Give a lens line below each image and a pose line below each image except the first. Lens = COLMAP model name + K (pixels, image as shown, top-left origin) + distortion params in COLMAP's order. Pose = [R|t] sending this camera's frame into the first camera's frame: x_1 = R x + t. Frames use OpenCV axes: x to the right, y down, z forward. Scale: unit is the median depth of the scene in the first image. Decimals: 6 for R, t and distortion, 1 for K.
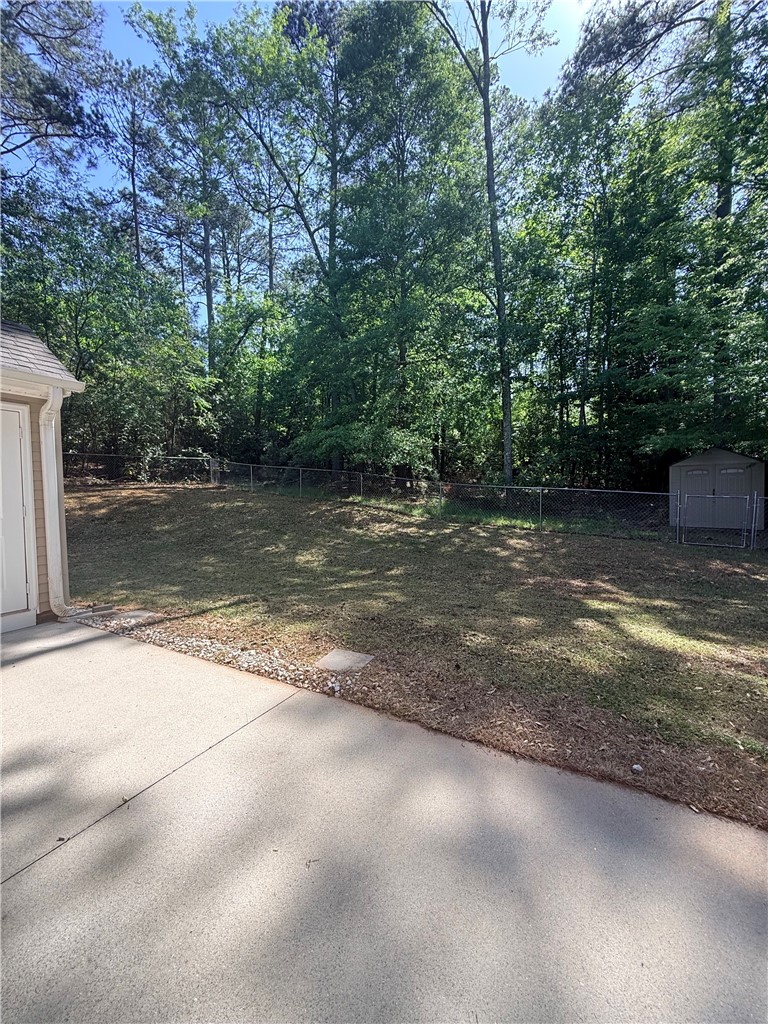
lens RADIAL K [[408.9, 0, 381.3], [0, 408.9, 517.0], [0, 0, 1]] dist [0.003080, 0.000882]
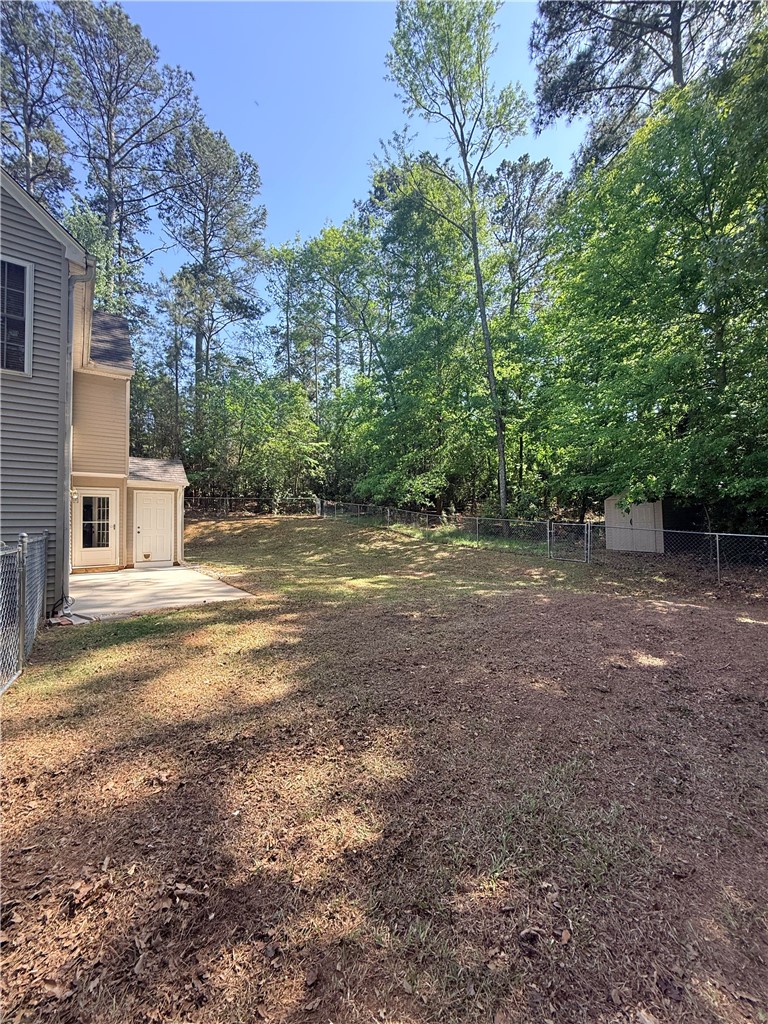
lens RADIAL K [[408.9, 0, 387.7], [0, 408.9, 509.3], [0, 0, 1]] dist [0.003080, 0.000882]
pose [[0.924396, -0.015190, -0.381133, 0.407100], [-0.019098, 0.996110, -0.086021, 0.021020], [0.380957, 0.086796, 0.920510, -0.272016]]
